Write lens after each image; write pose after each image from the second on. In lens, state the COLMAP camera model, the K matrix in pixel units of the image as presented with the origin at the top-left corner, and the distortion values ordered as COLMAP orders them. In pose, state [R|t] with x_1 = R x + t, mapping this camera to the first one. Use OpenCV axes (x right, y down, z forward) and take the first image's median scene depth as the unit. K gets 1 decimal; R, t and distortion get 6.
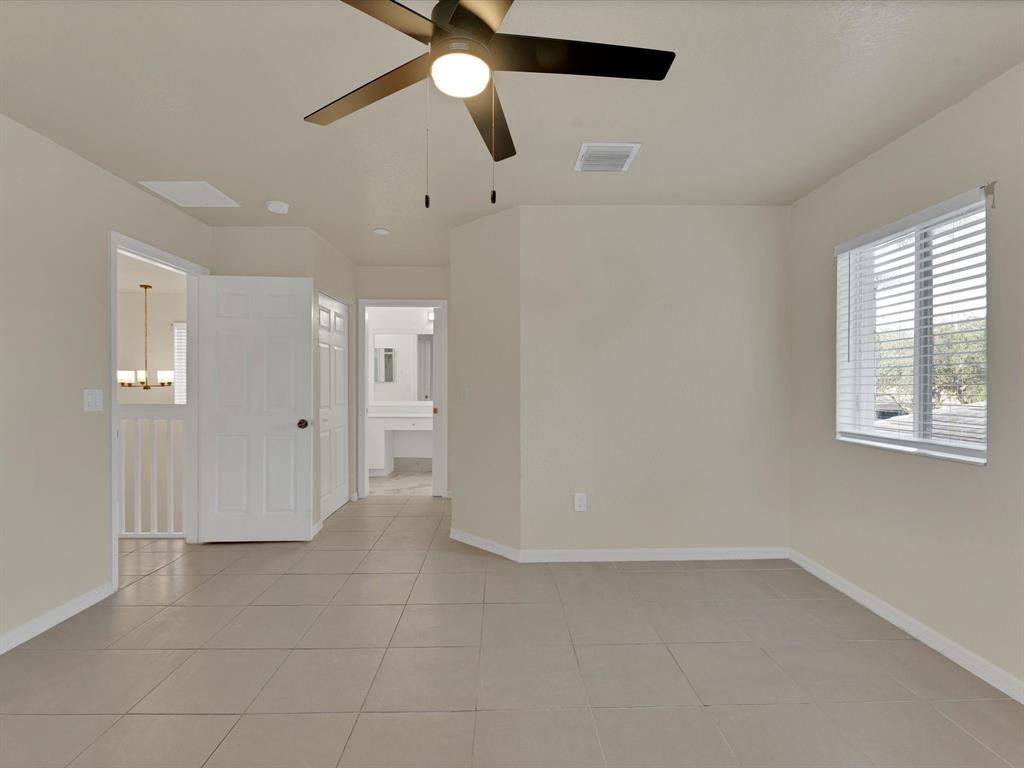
lens RADIAL K [[478.6, 0, 511.6], [0, 478.6, 386.9], [0, 0, 1]] dist [-0.001898, -0.000455]
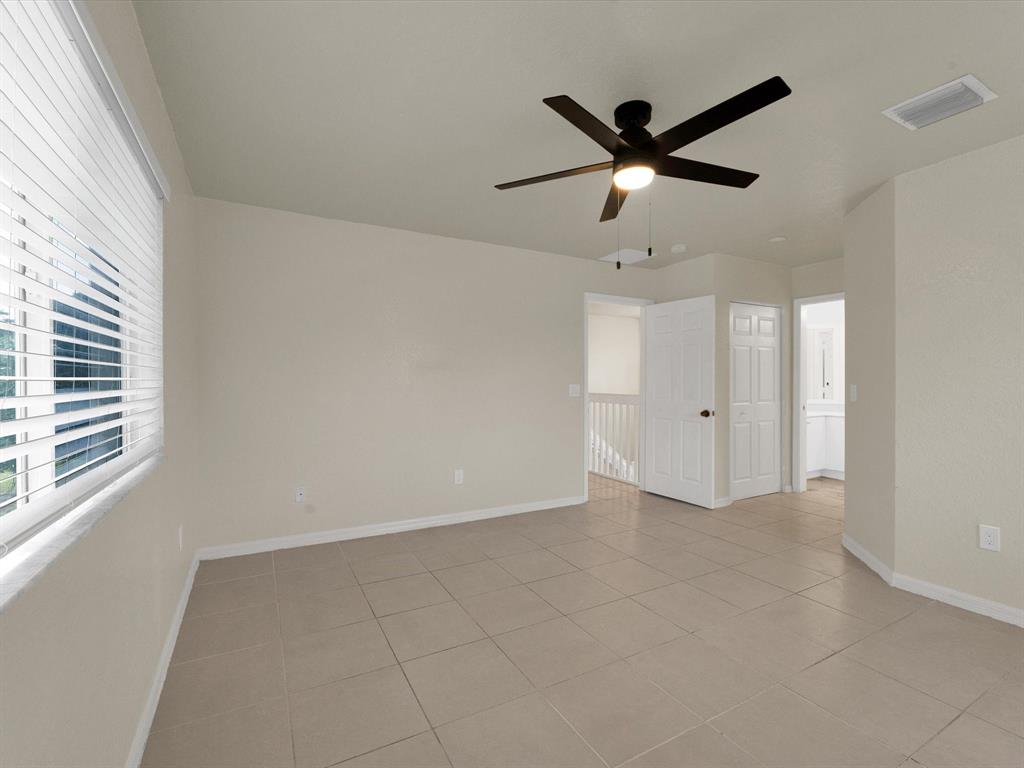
lens RADIAL K [[465.6, 0, 513.3], [0, 465.6, 382.0], [0, 0, 1]] dist [-0.000277, -0.000320]
pose [[0.465820, 0.001244, -0.884879, 0.401449], [-0.004354, 0.999990, -0.000886, -0.000823], [0.884869, 0.004265, 0.465820, -0.007723]]
